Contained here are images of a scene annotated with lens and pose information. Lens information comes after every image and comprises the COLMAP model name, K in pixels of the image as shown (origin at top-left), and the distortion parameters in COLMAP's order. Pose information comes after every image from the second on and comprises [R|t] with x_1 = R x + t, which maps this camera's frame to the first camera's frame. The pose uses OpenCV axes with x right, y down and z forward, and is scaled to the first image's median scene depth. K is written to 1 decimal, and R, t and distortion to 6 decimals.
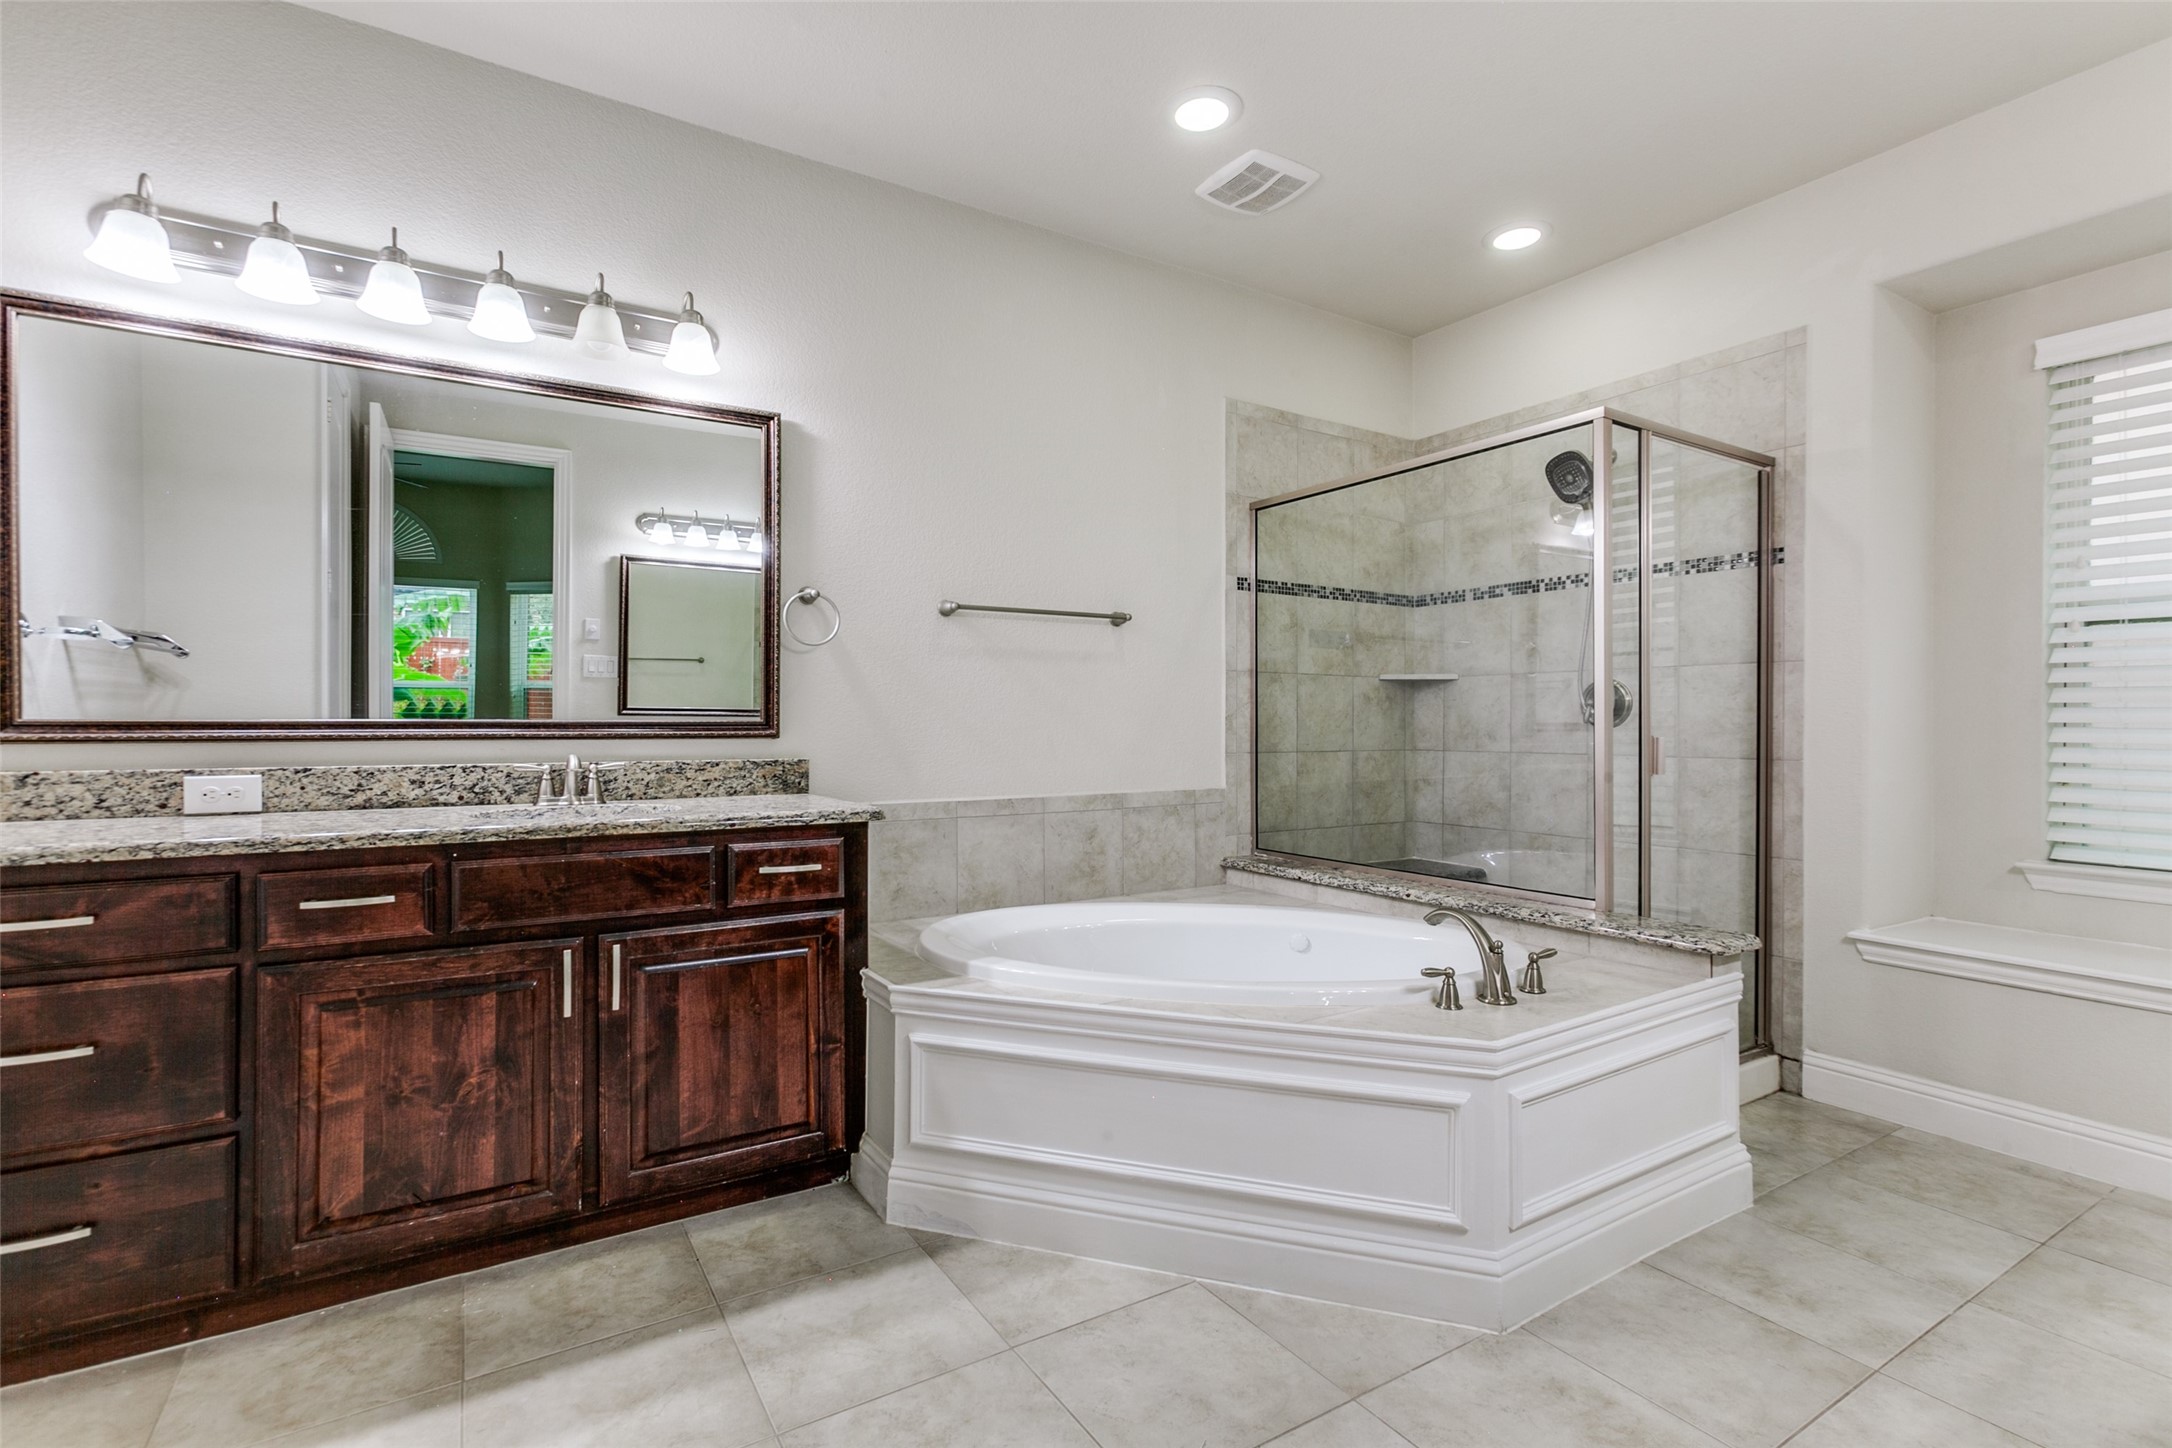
lens RADIAL K [[985.8, 0, 1062.4], [0, 985.8, 723.1], [0, 0, 1]] dist [0.005107, 0.000639]
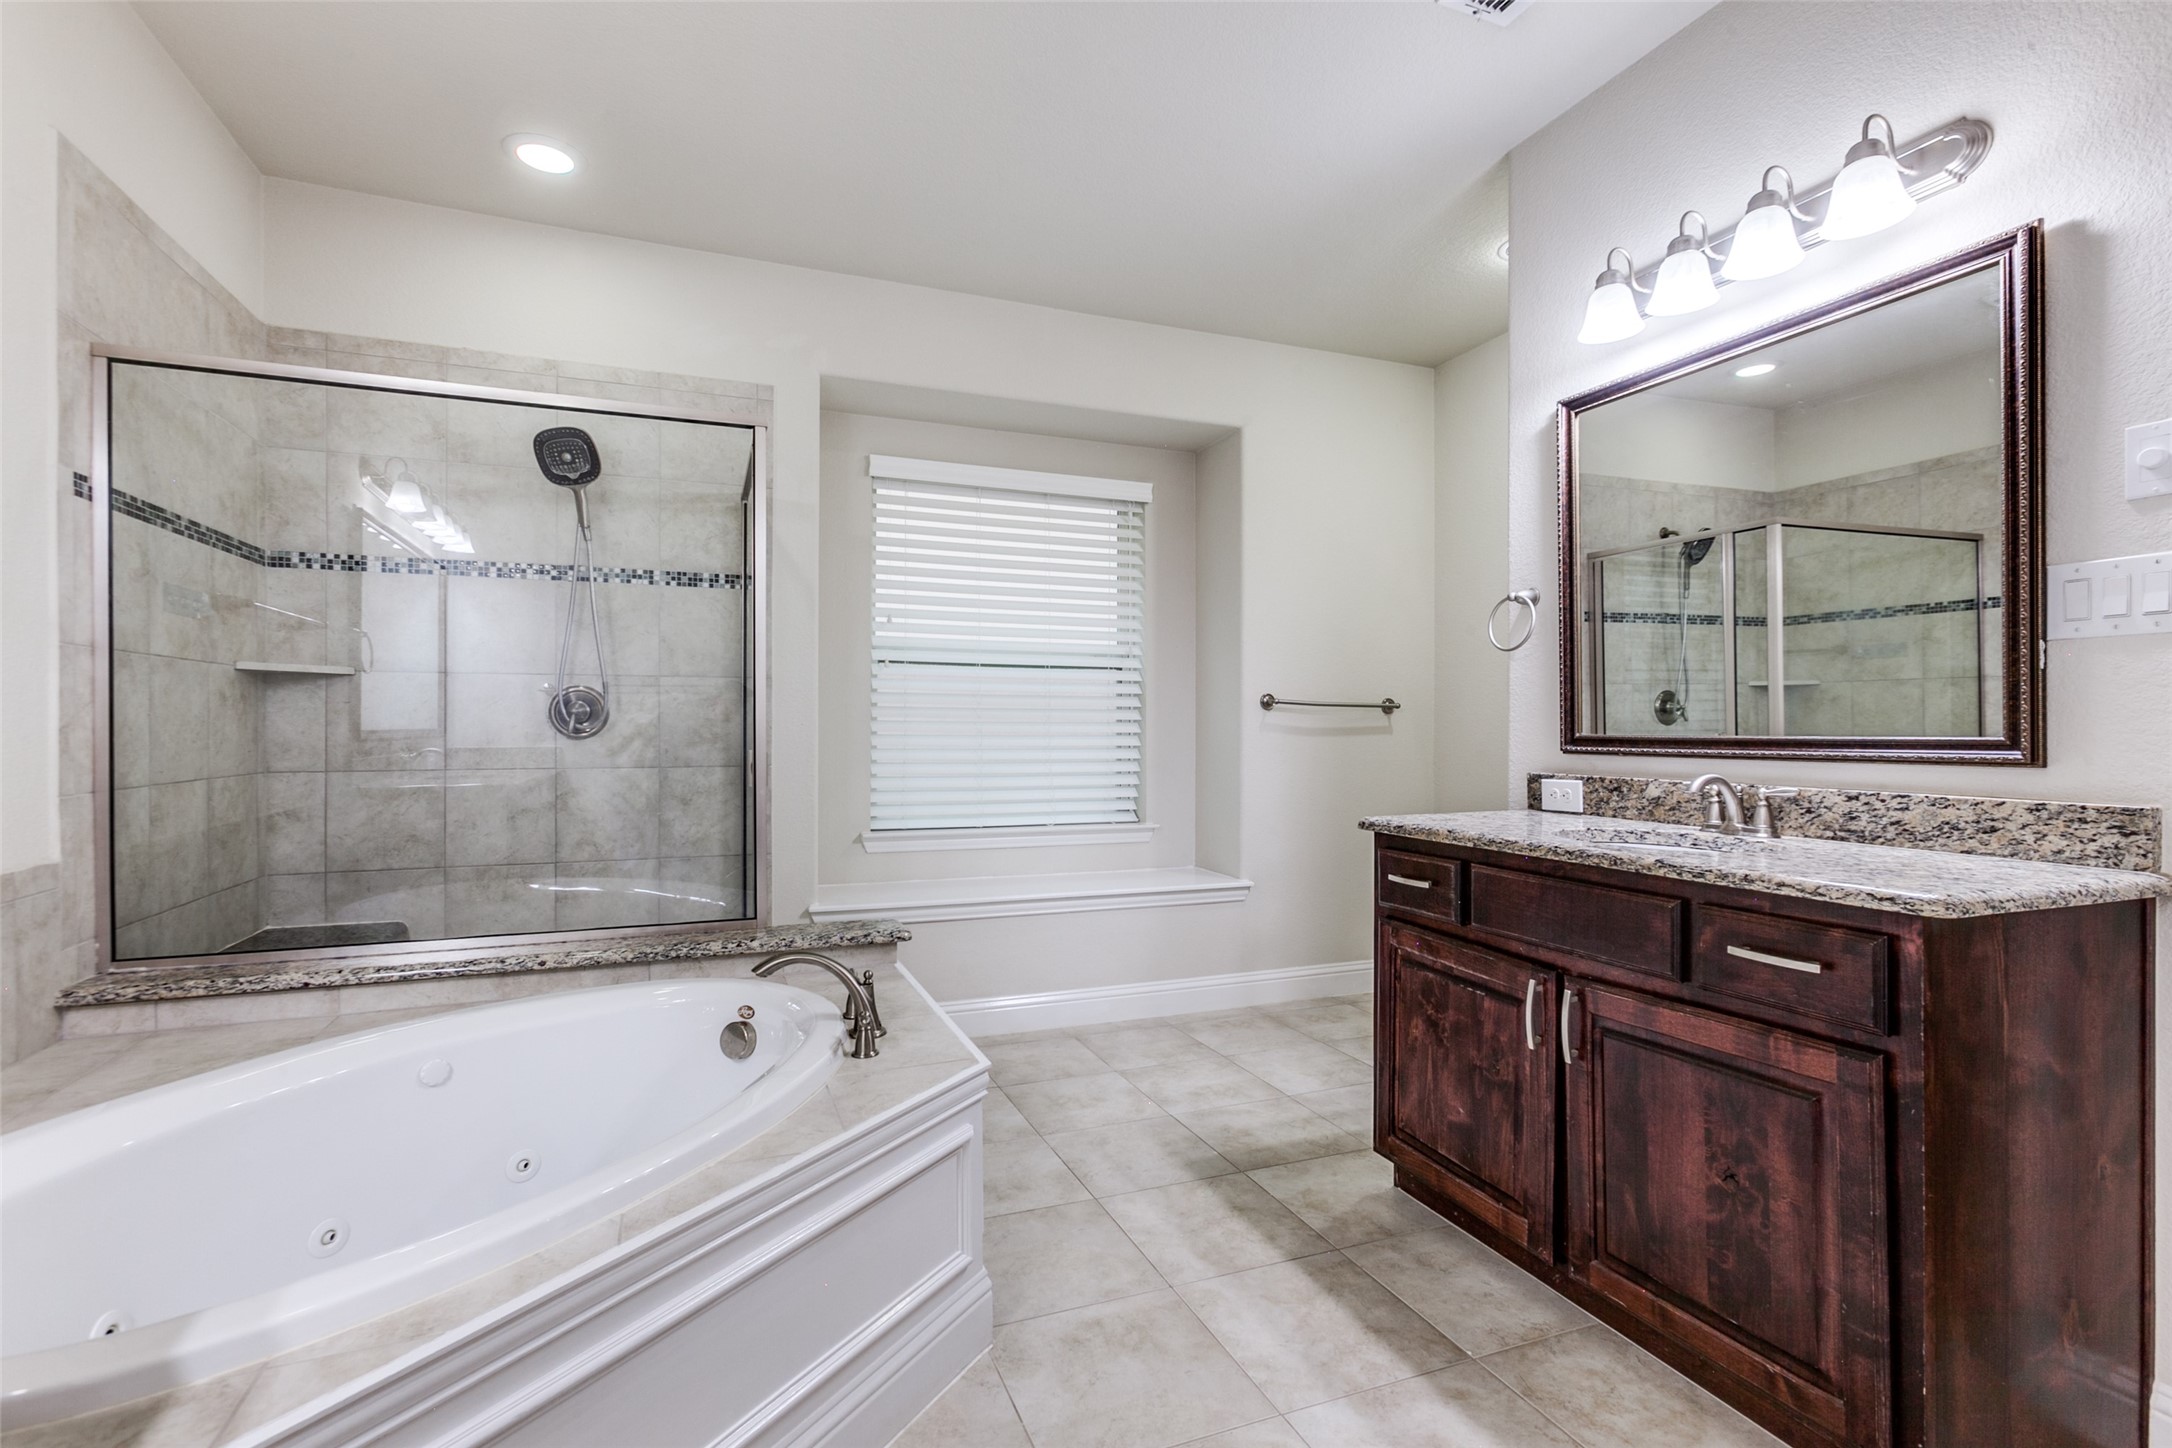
lens RADIAL K [[1010.9, 0, 1088.4], [0, 1010.9, 730.6], [0, 0, 1]] dist [-0.004242, 0.000286]
pose [[0.178844, -0.007851, 0.983846, -0.270742], [-0.002955, 0.999959, 0.008517, -0.011255], [-0.983873, -0.004431, 0.178813, 0.348913]]
